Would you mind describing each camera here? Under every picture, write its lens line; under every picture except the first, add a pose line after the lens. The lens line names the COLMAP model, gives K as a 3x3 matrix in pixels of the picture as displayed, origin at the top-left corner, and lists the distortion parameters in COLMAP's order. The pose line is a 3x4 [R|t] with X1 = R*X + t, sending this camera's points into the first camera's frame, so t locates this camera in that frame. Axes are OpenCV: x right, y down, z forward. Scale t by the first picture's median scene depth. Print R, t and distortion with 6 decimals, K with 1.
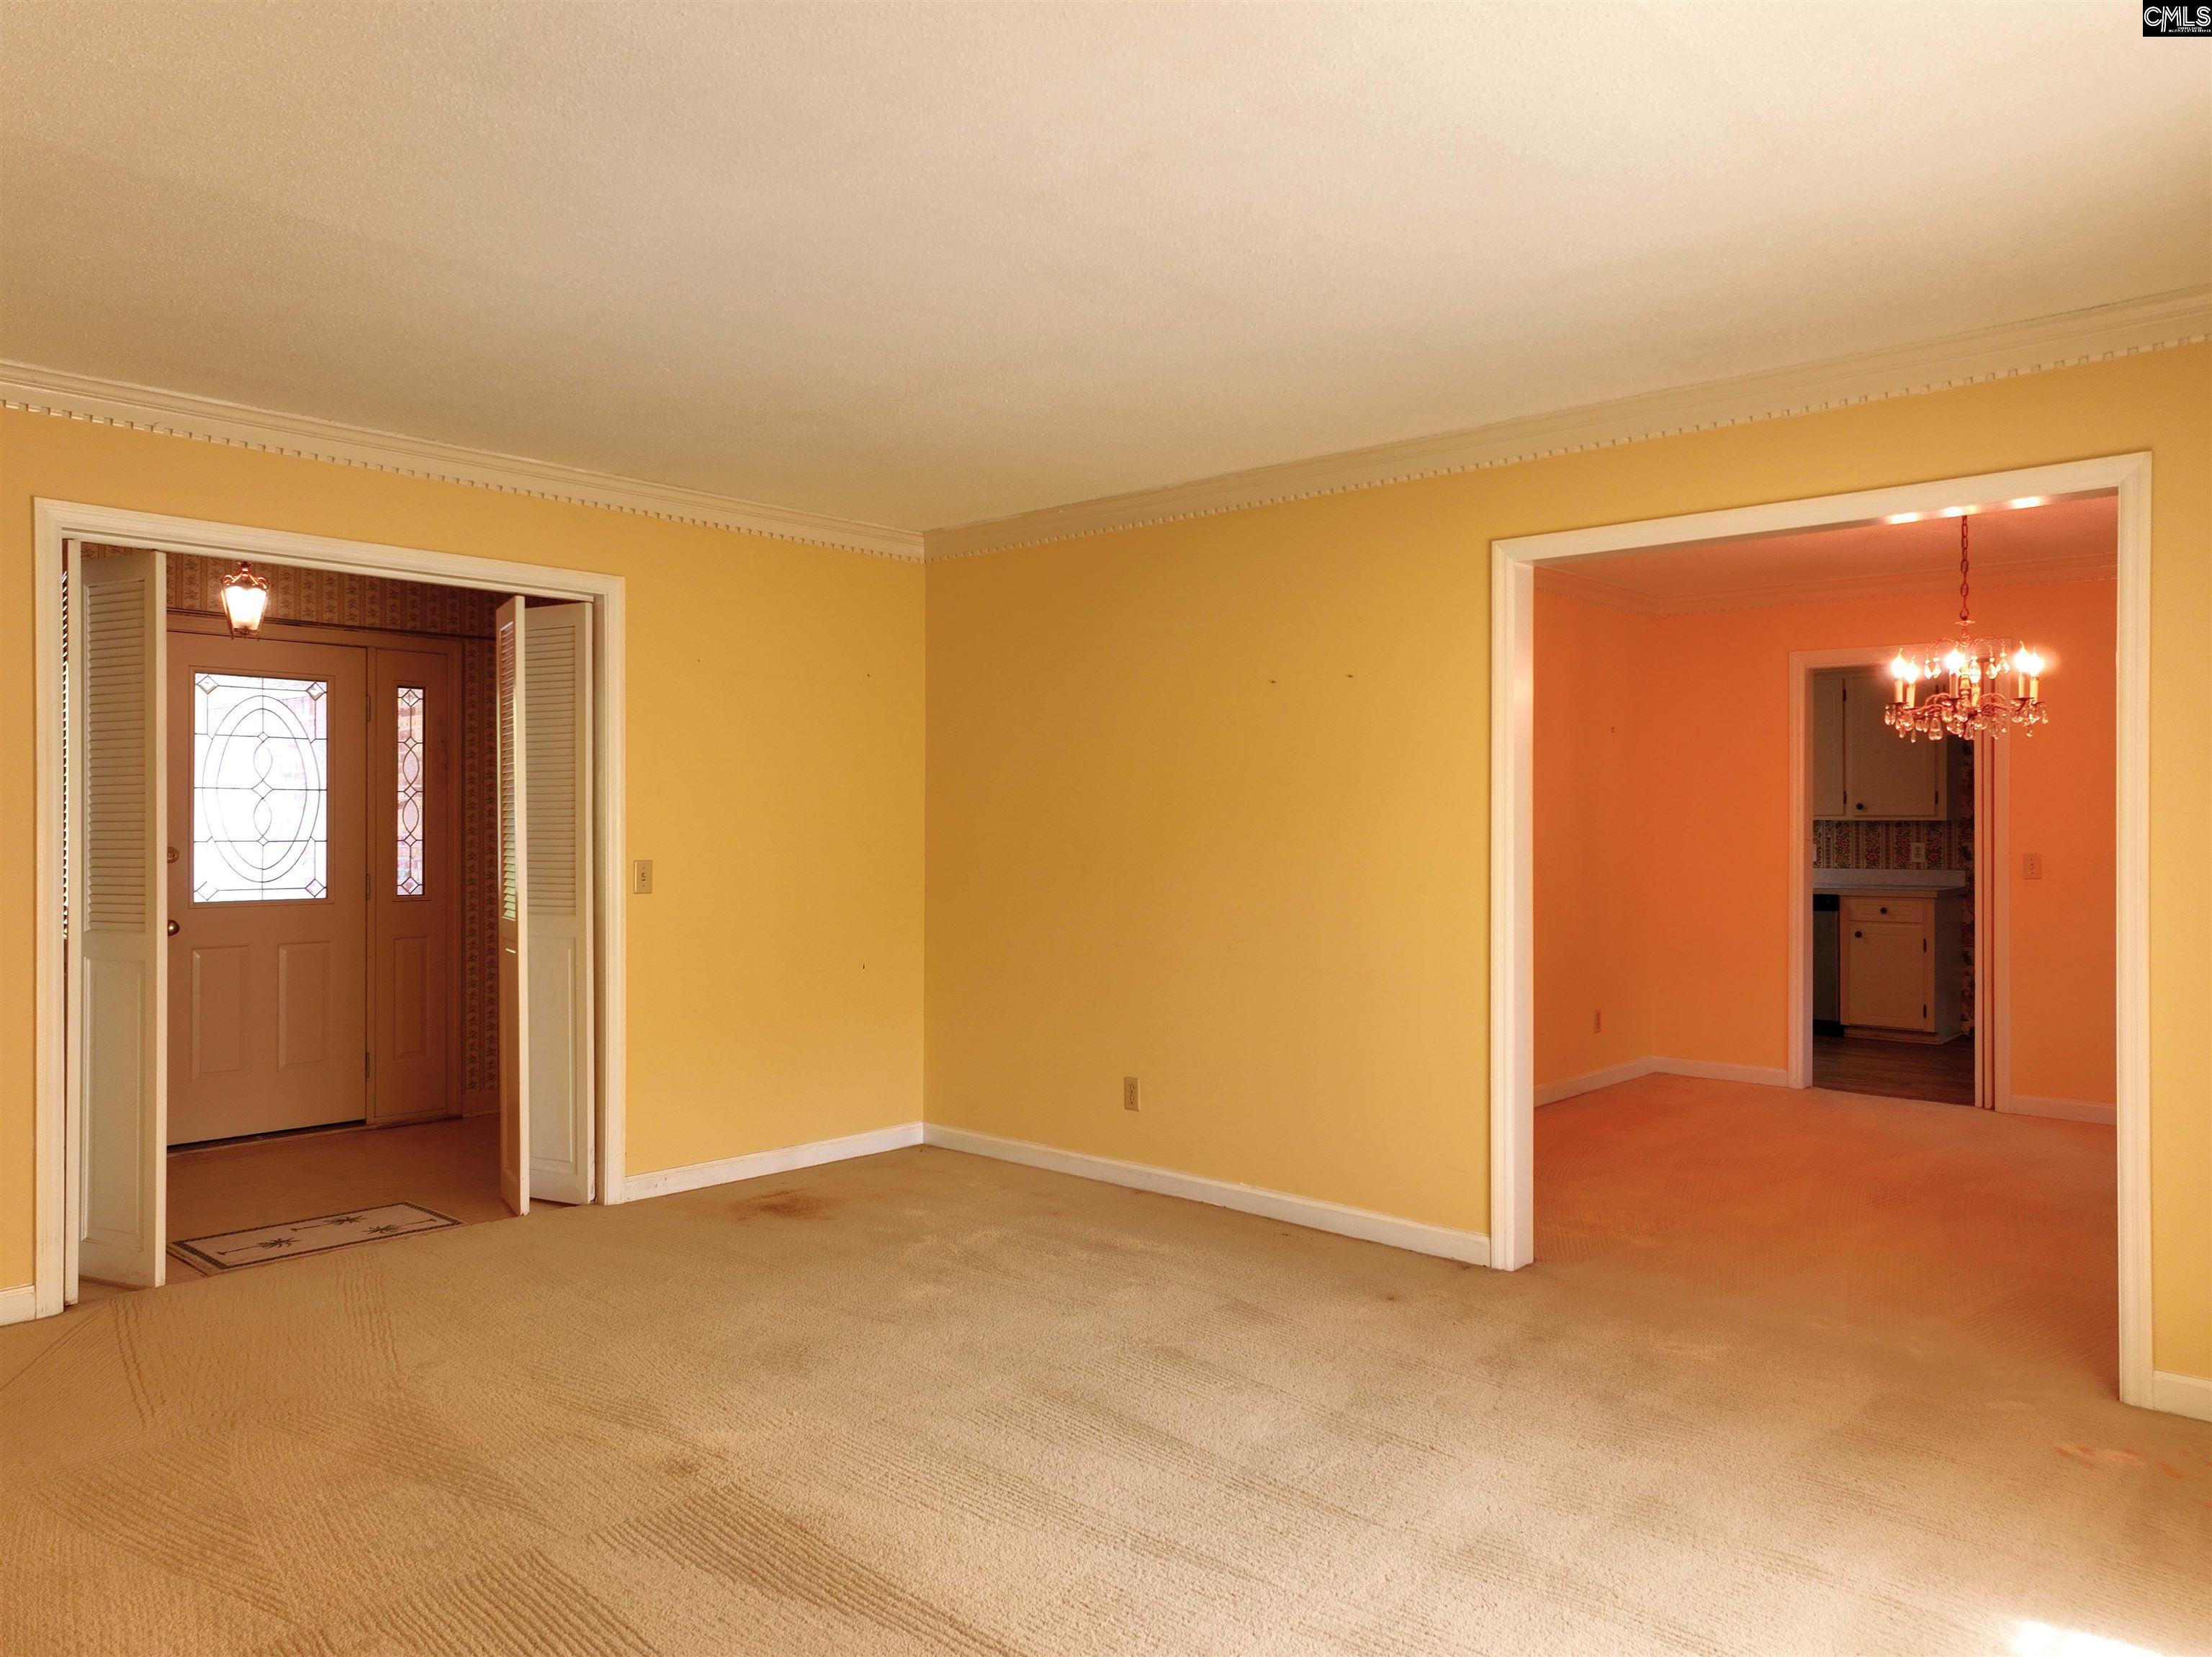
lens RADIAL K [[1550.4, 0, 1109.0], [0, 1550.4, 824.1], [0, 0, 1]] dist [-0.001983, -0.002380]
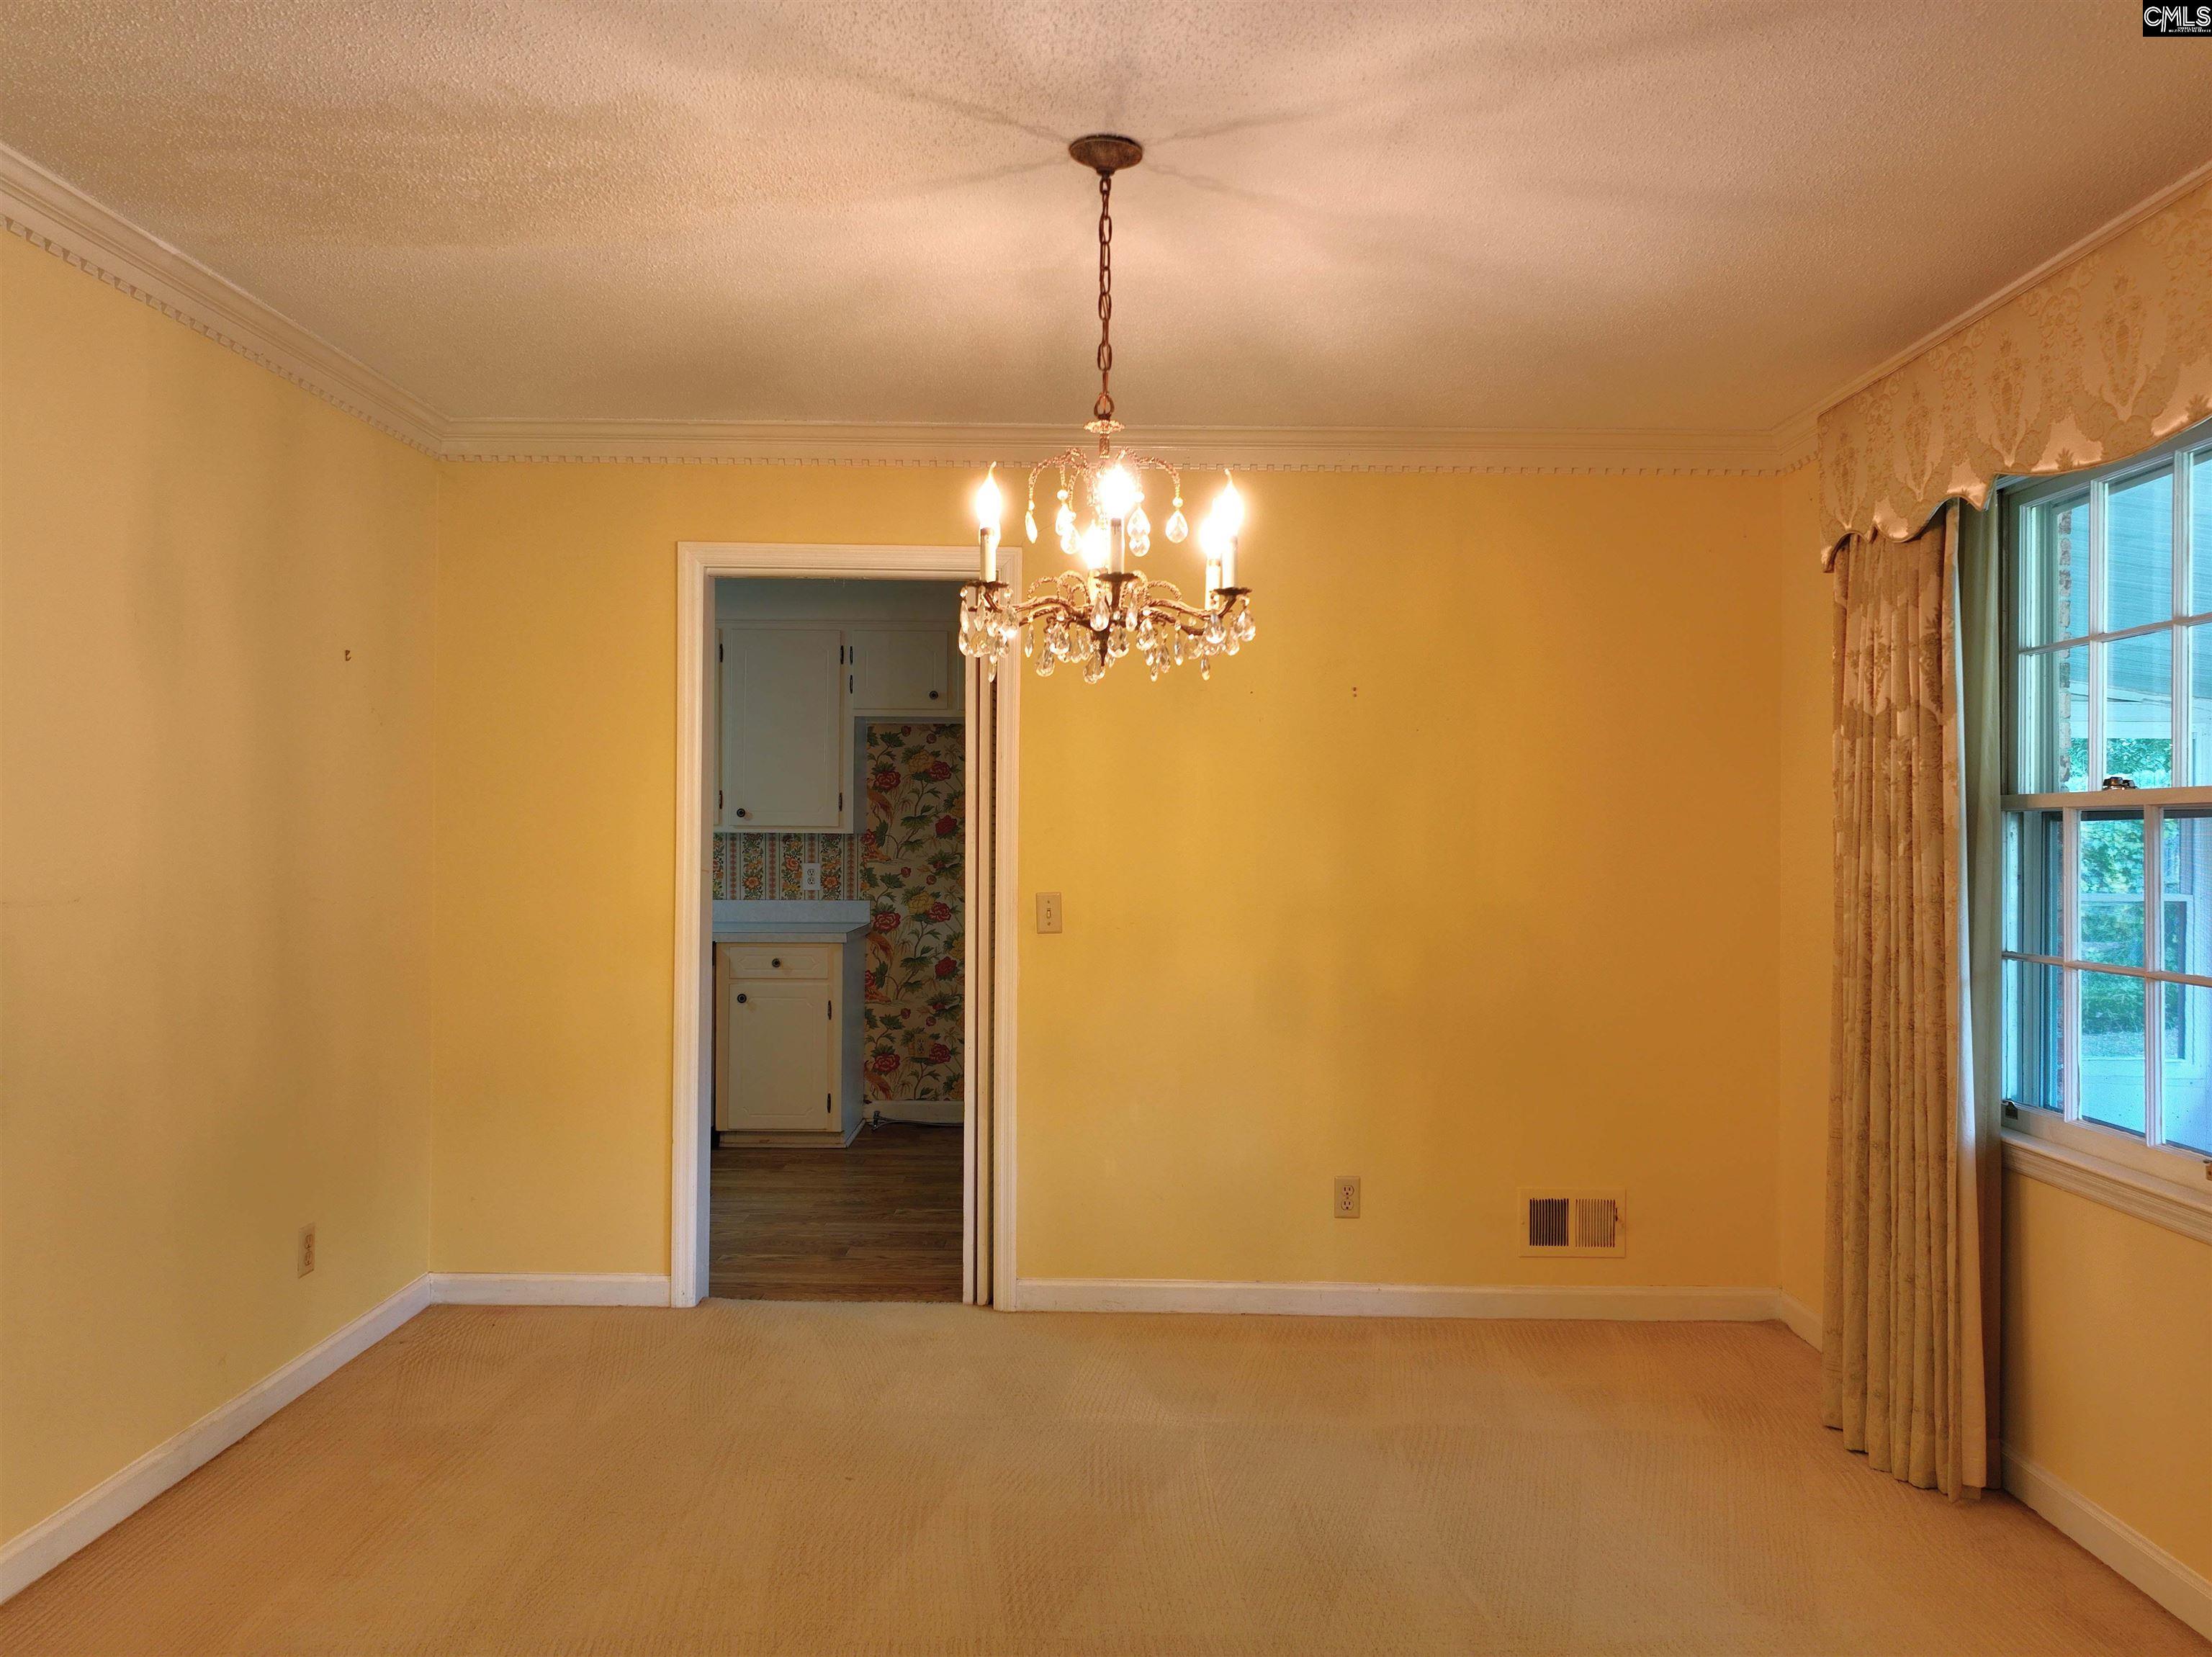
lens RADIAL K [[1550.4, 0, 1107.2], [0, 1550.4, 825.6], [0, 0, 1]] dist [-0.001983, -0.002380]
pose [[0.739216, 0.008503, 0.673414, 0.135306], [-0.008131, 0.999960, -0.003700, -0.004251], [-0.673419, -0.002740, 0.739256, 0.371136]]
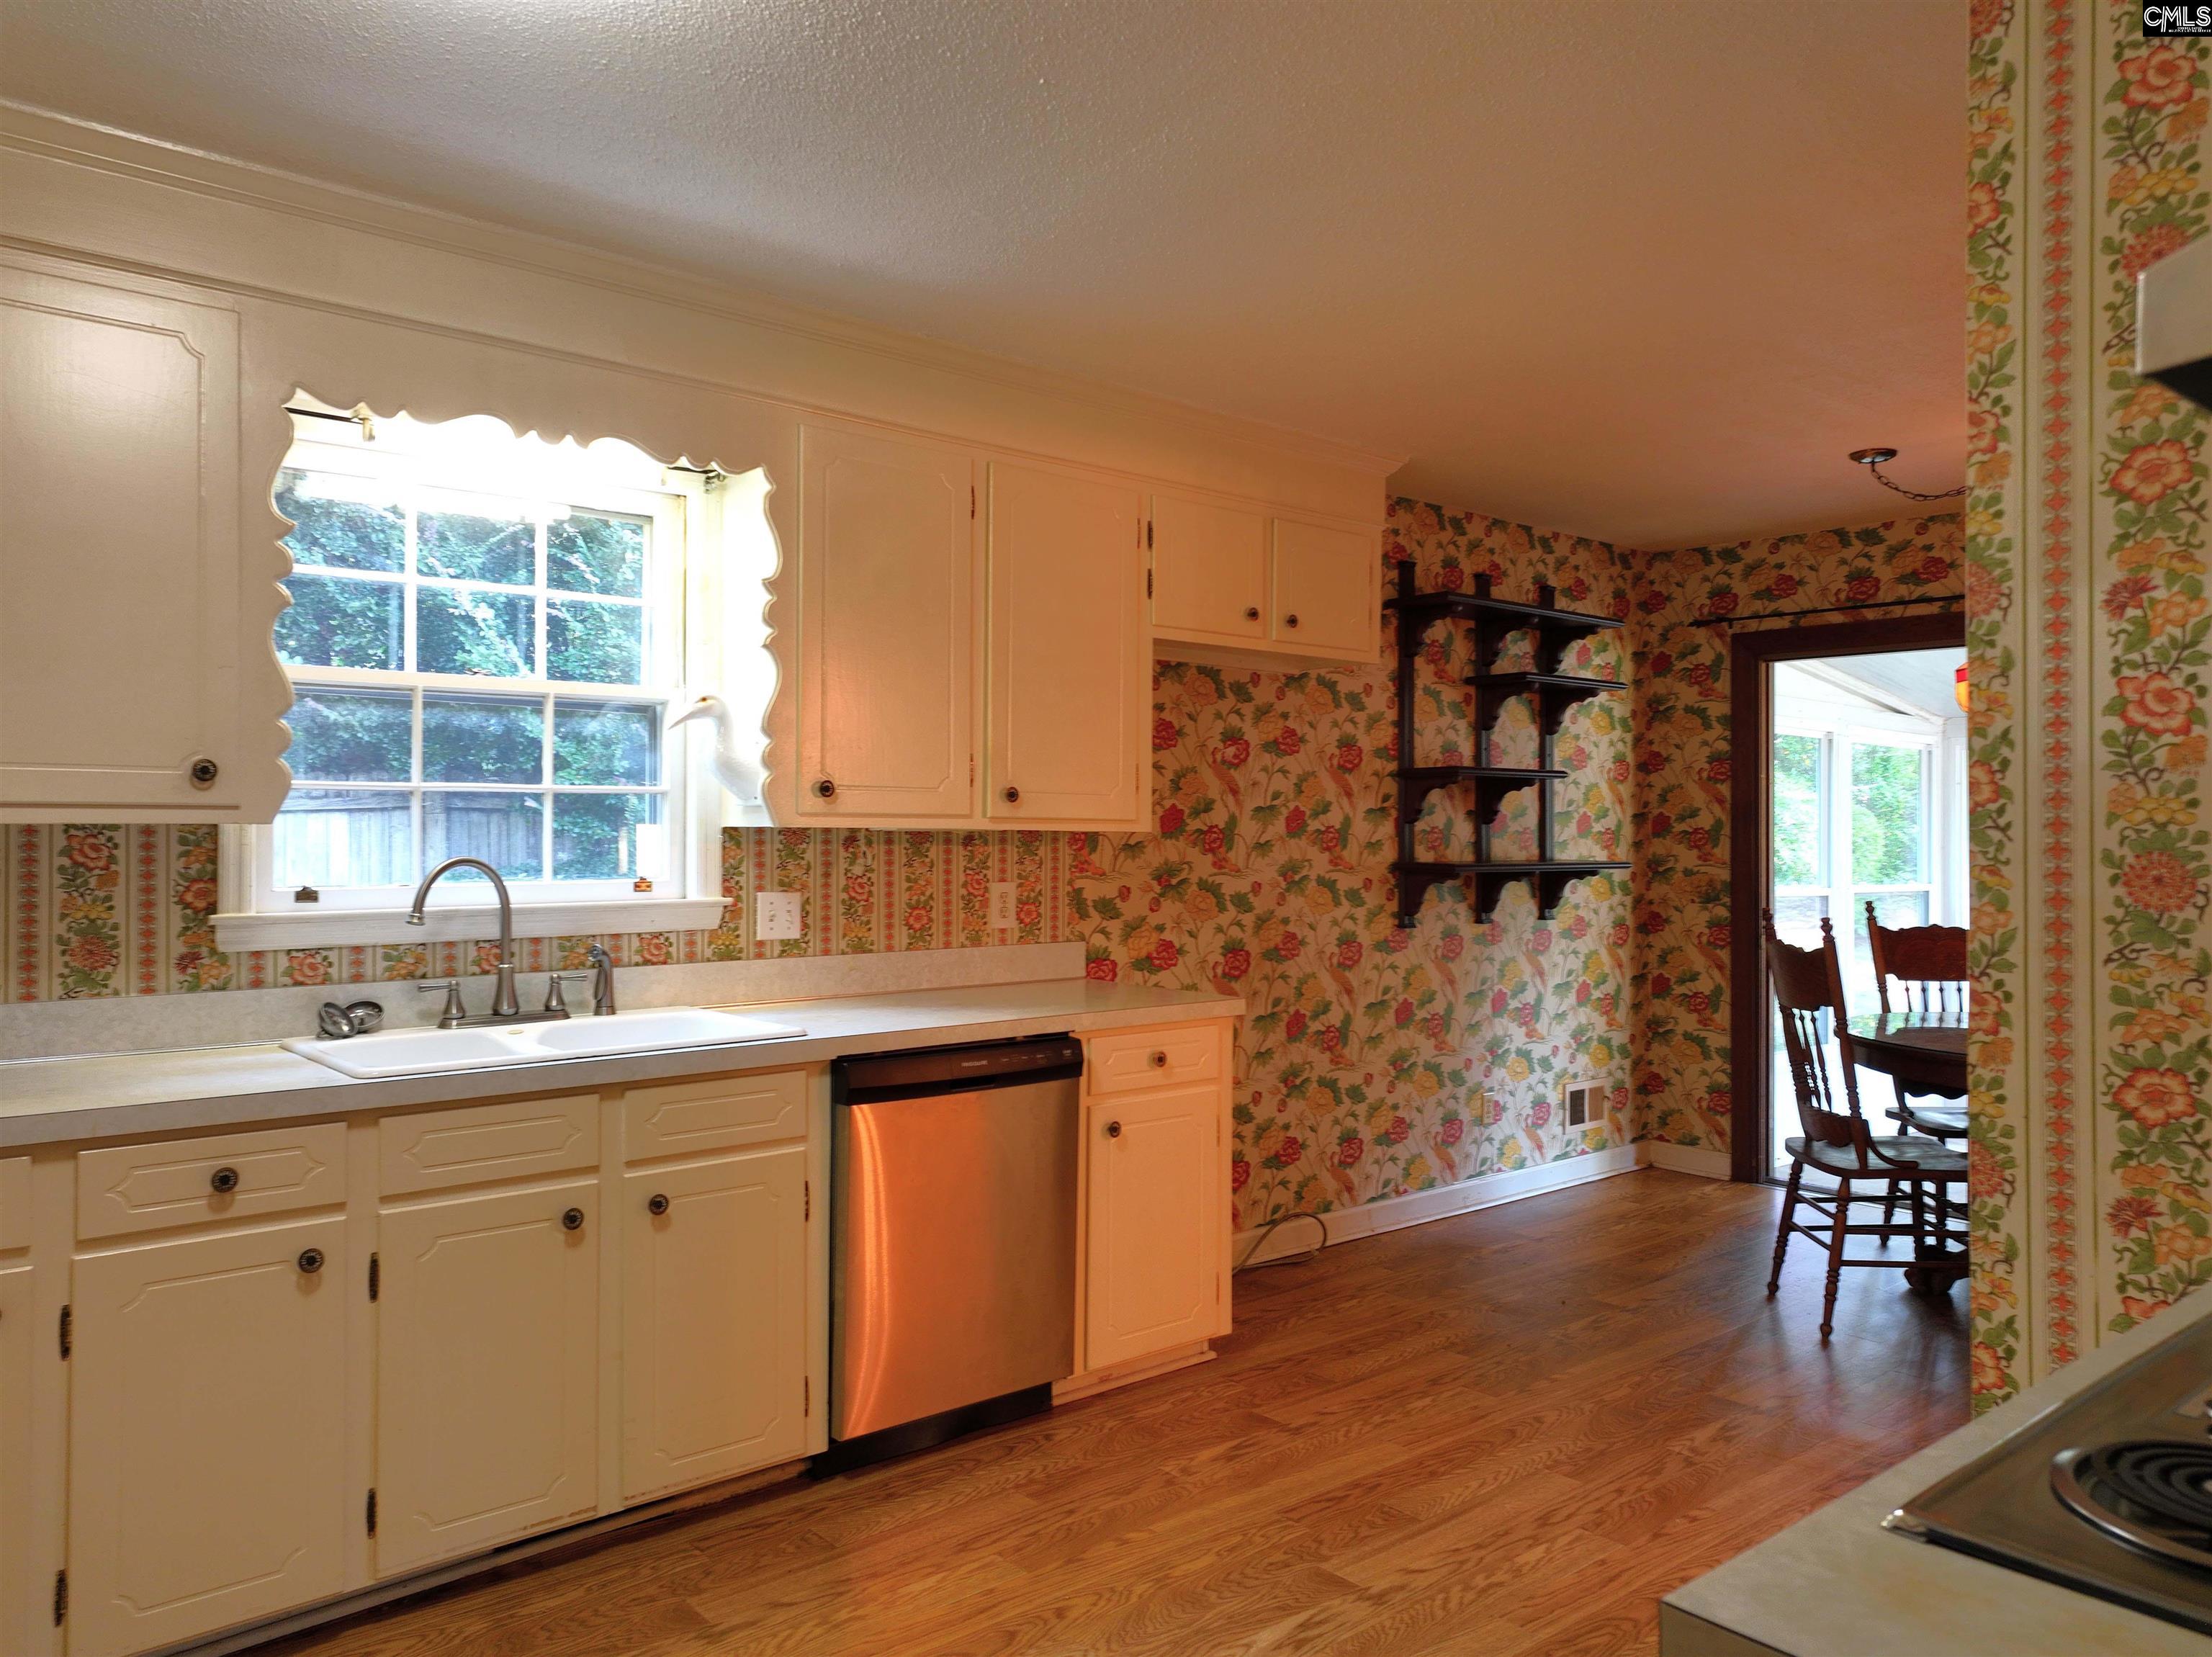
lens RADIAL K [[1550.4, 0, 1105.3], [0, 1550.4, 832.9], [0, 0, 1]] dist [-0.001983, -0.002380]
pose [[0.125950, 0.004870, 0.992025, 0.101533], [-0.004781, 0.999979, -0.004302, -0.000080], [-0.992025, -0.004201, 0.125971, 0.927467]]
